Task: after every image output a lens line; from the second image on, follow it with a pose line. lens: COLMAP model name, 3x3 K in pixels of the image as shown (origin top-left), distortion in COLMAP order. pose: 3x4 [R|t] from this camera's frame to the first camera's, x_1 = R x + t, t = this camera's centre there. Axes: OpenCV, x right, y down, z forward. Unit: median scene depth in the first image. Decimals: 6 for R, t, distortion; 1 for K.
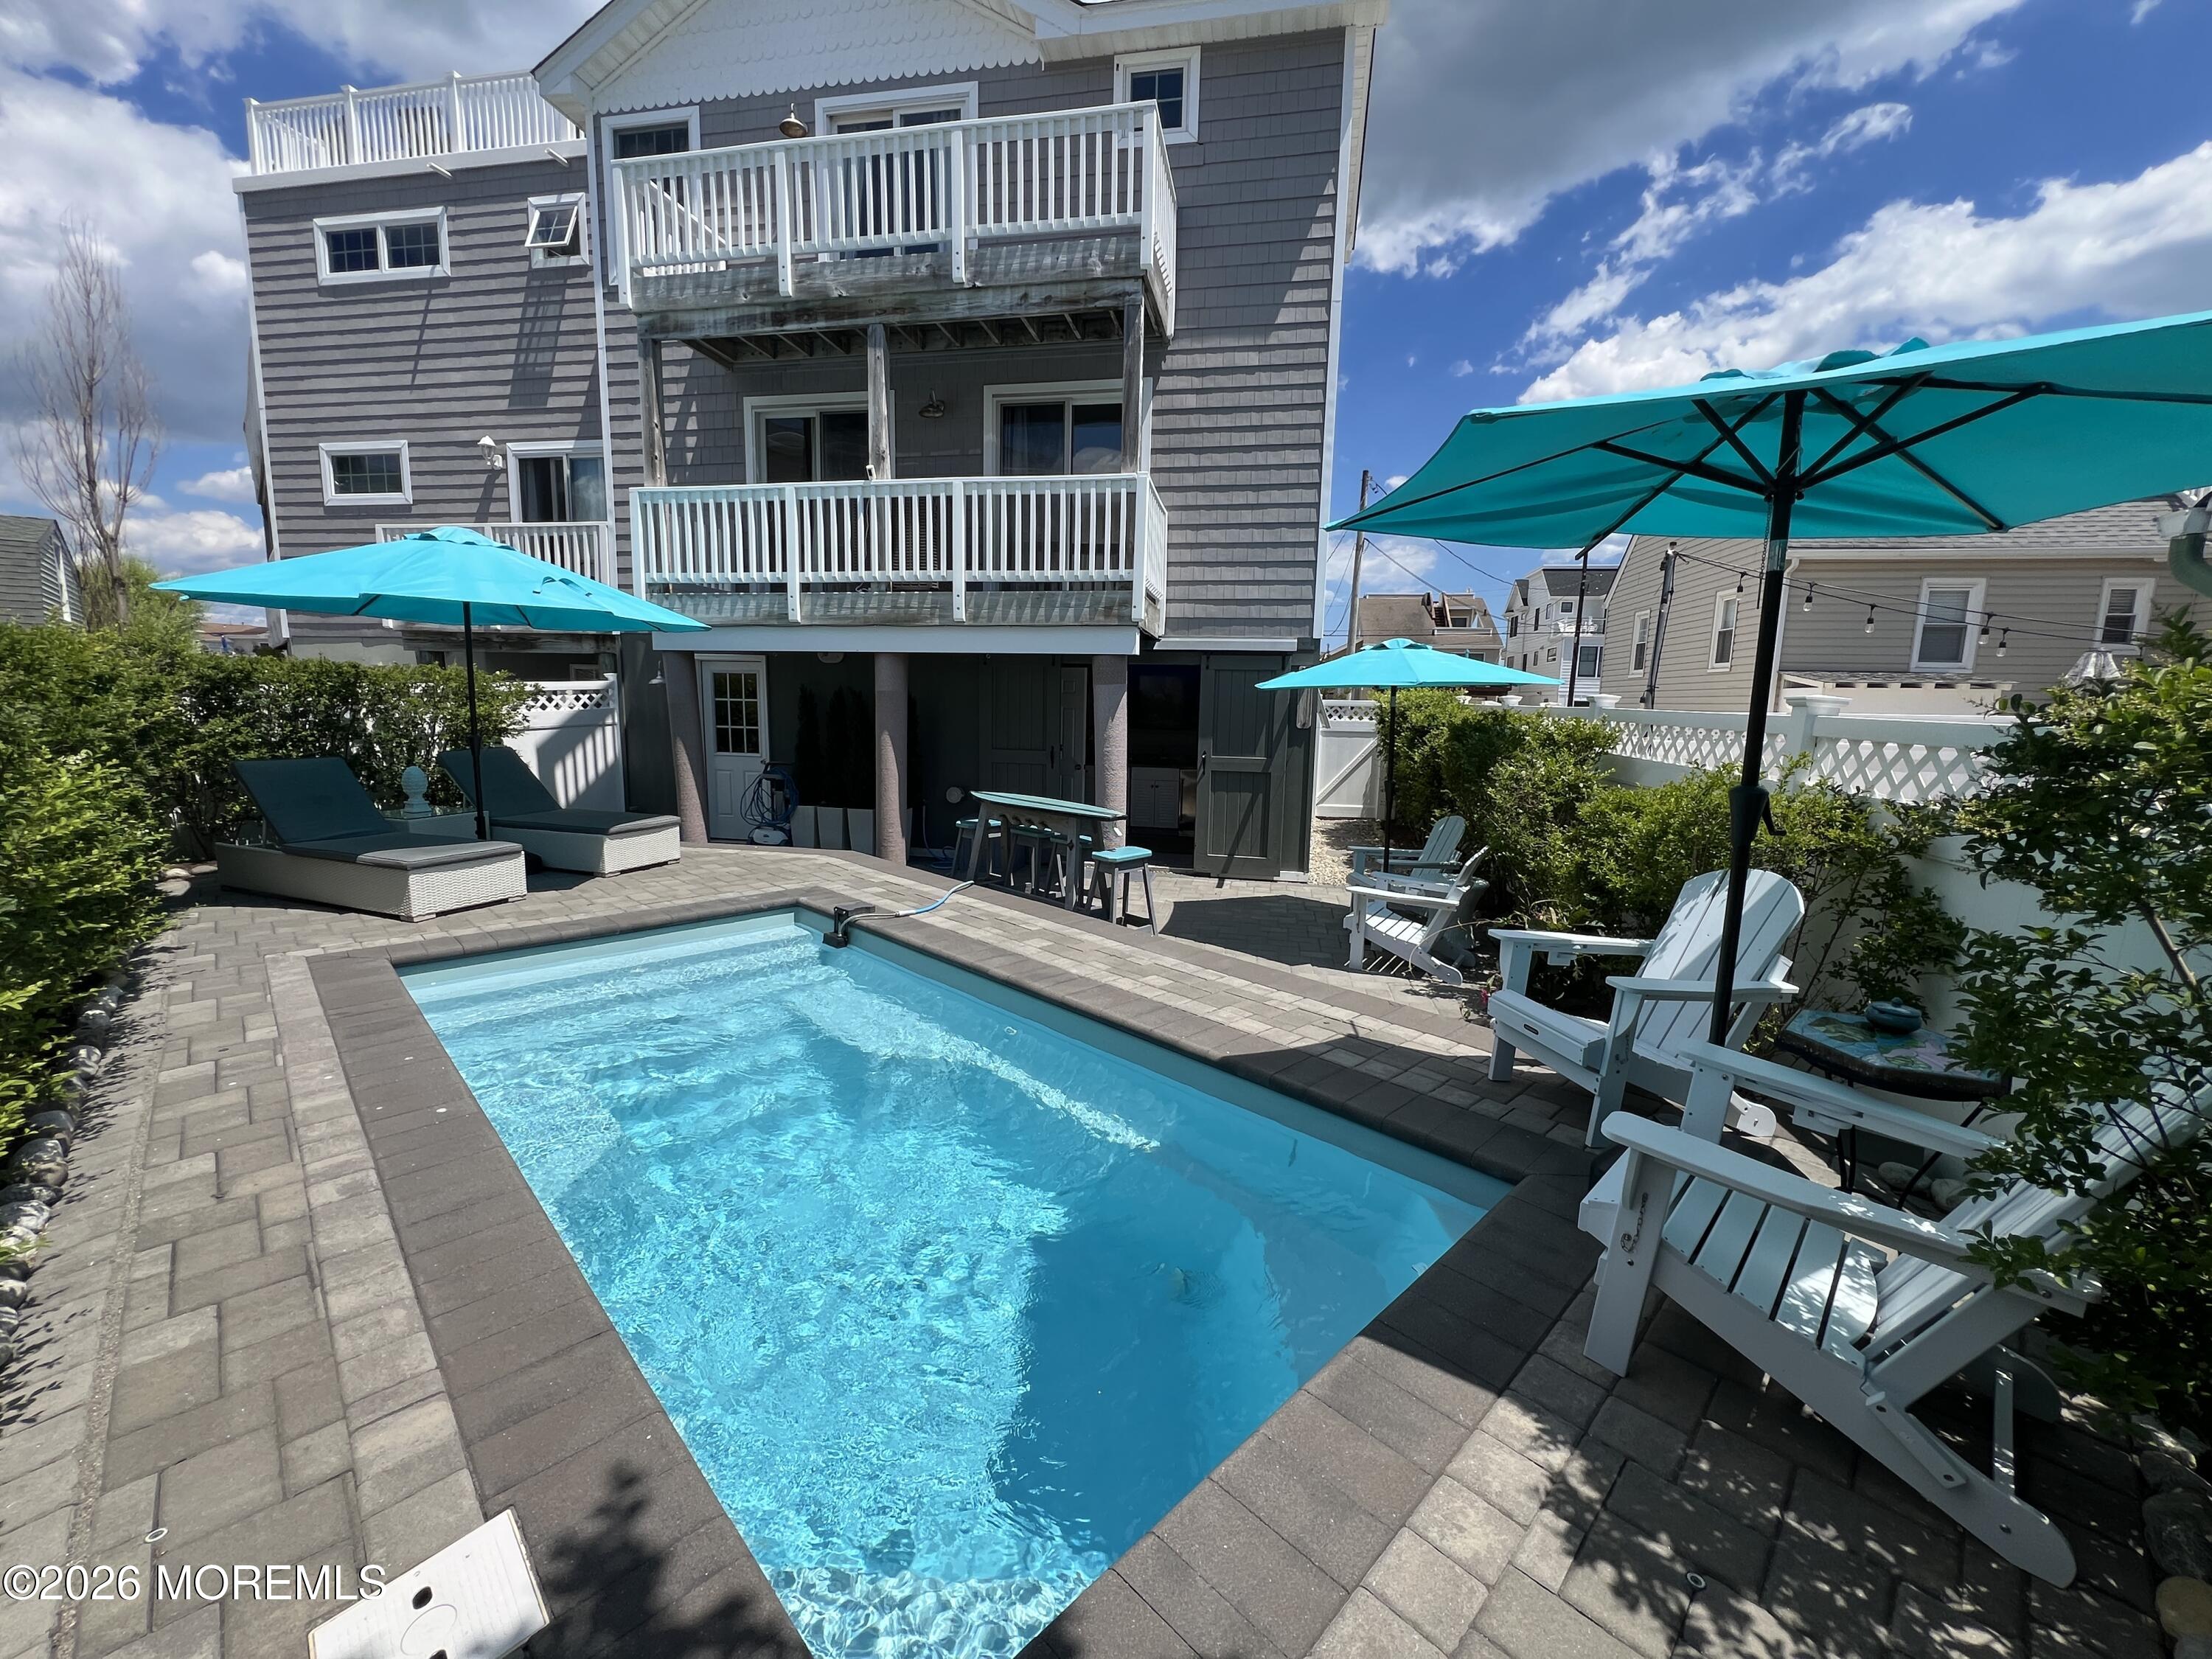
lens RADIAL K [[879.9, 0, 1099.0], [0, 879.9, 825.2], [0, 0, 1]] dist [-0.003070, 0.000723]
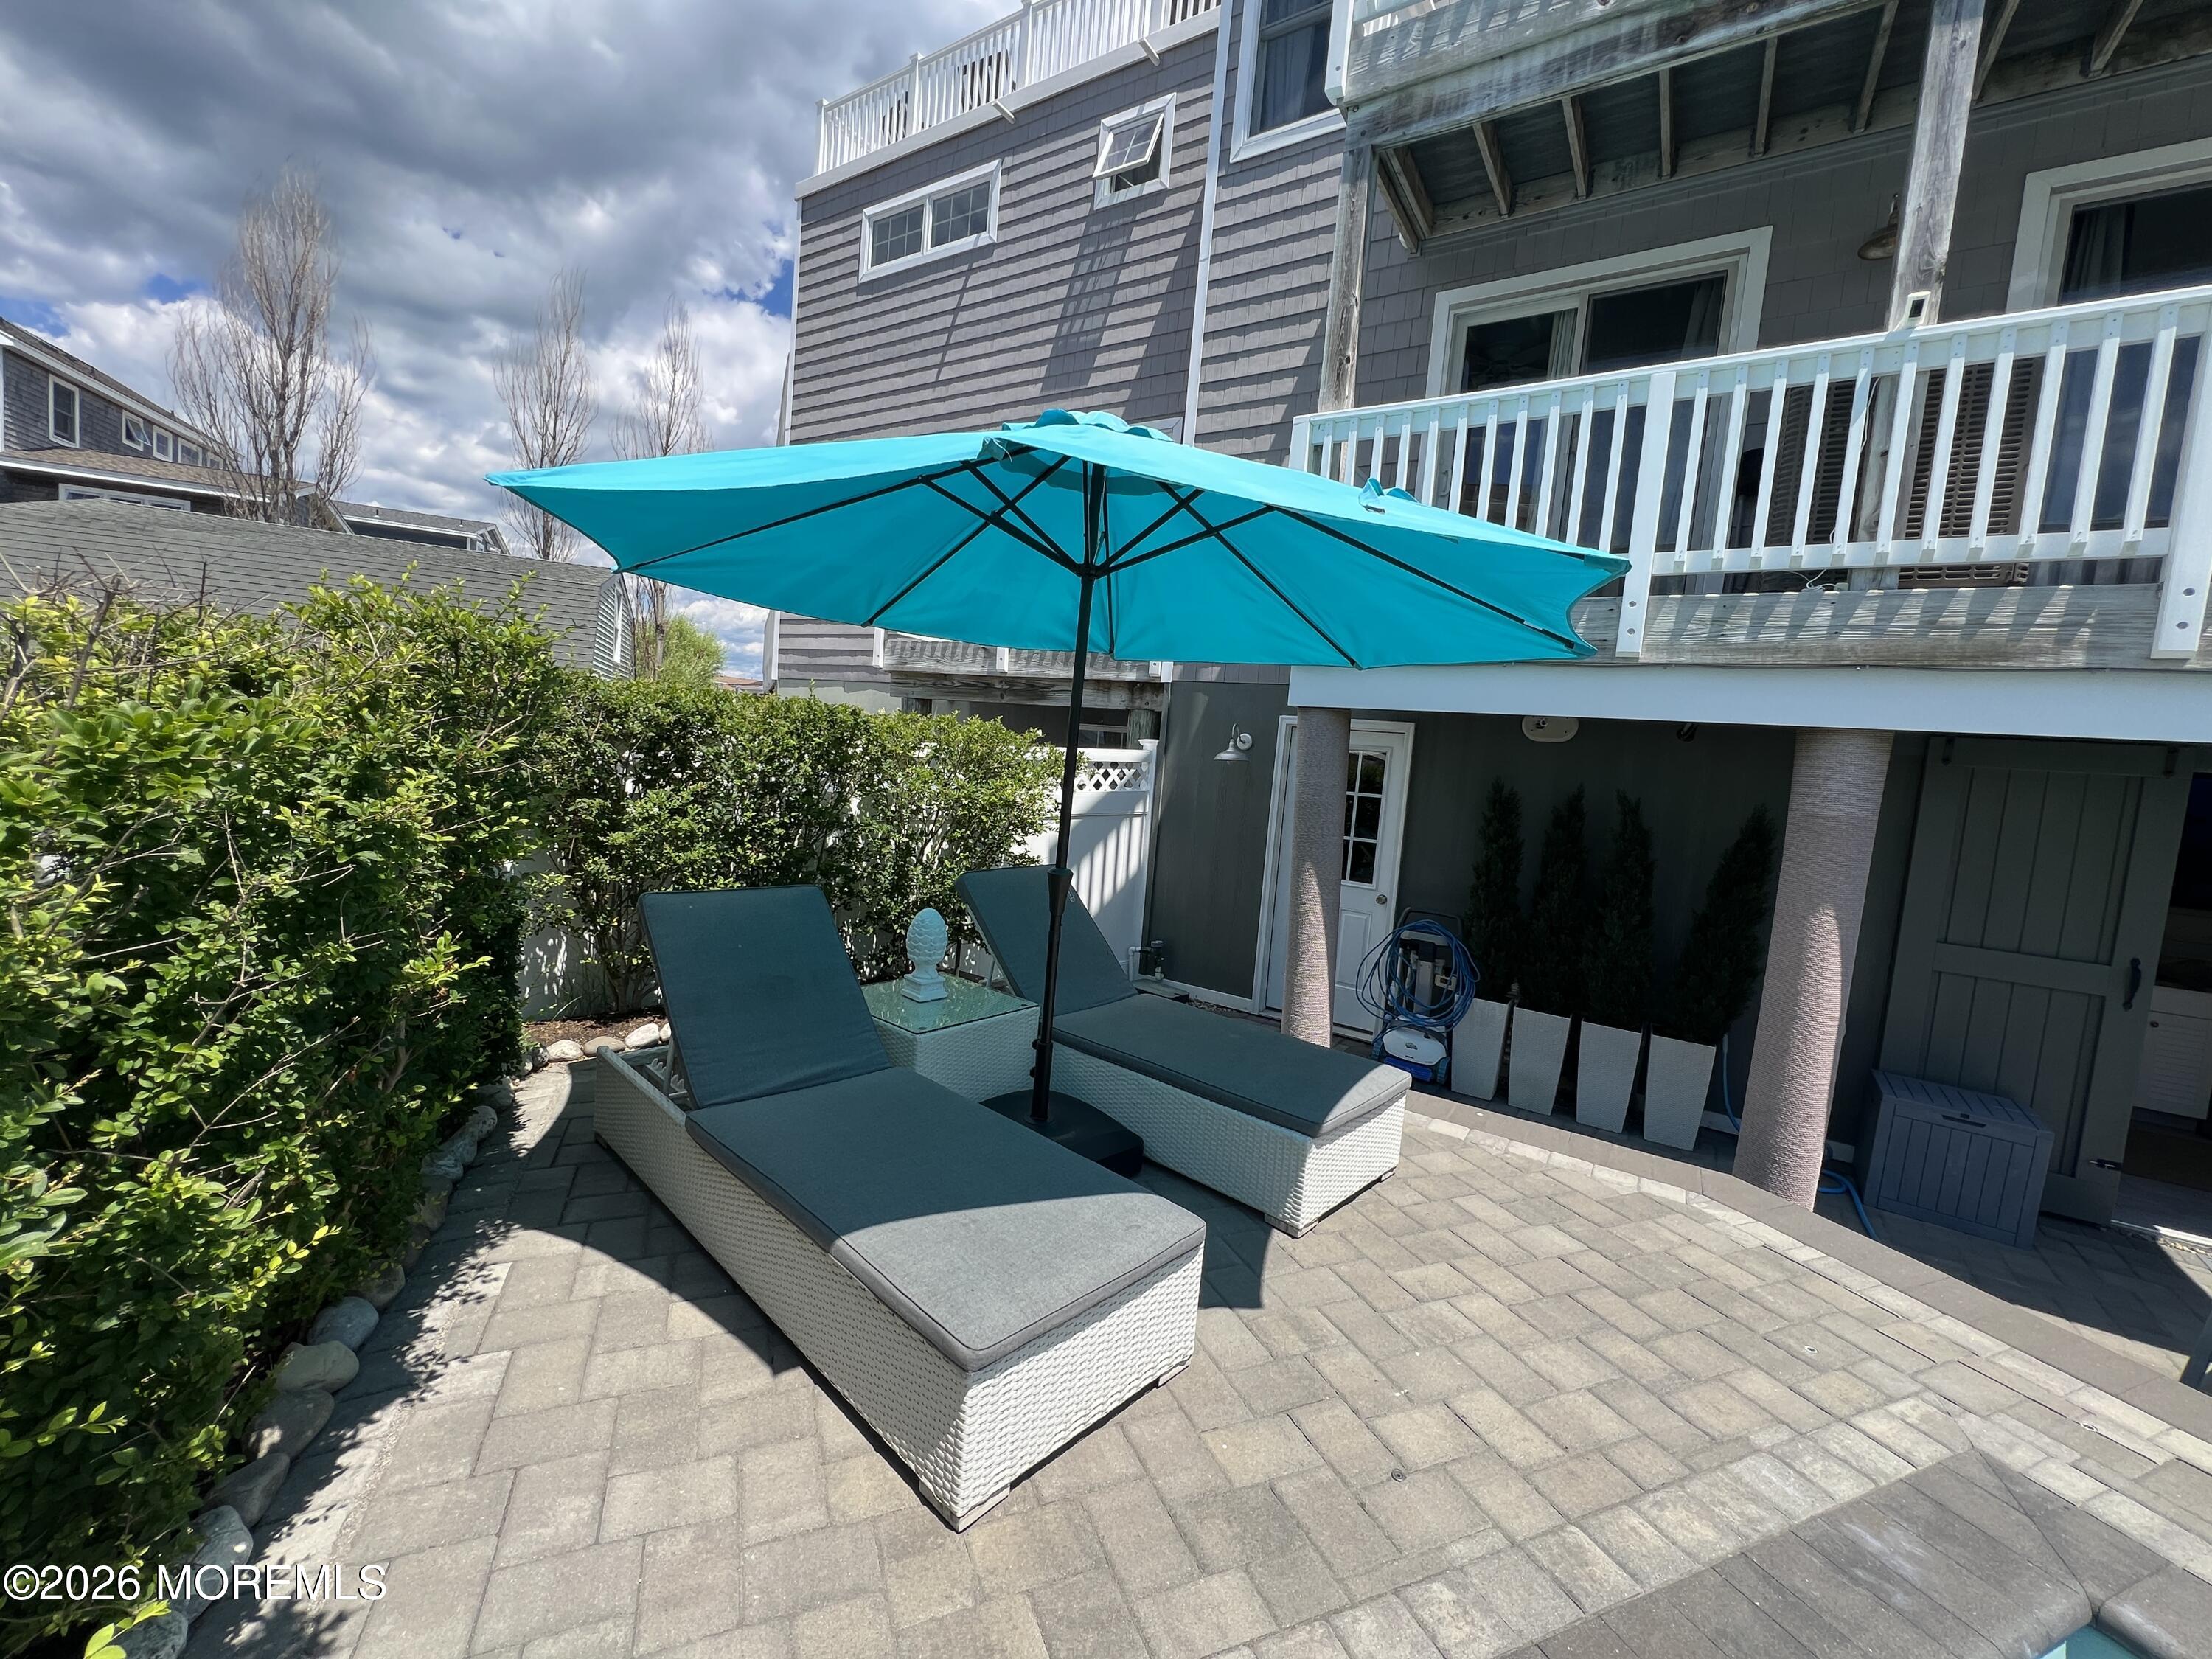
lens RADIAL K [[879.9, 0, 1099.0], [0, 879.9, 825.2], [0, 0, 1]] dist [-0.003070, 0.000723]
pose [[0.924613, 0.086585, -0.370937, -0.337103], [-0.115767, 0.991634, -0.057098, -0.065413], [0.362889, 0.095736, 0.926901, 0.372650]]
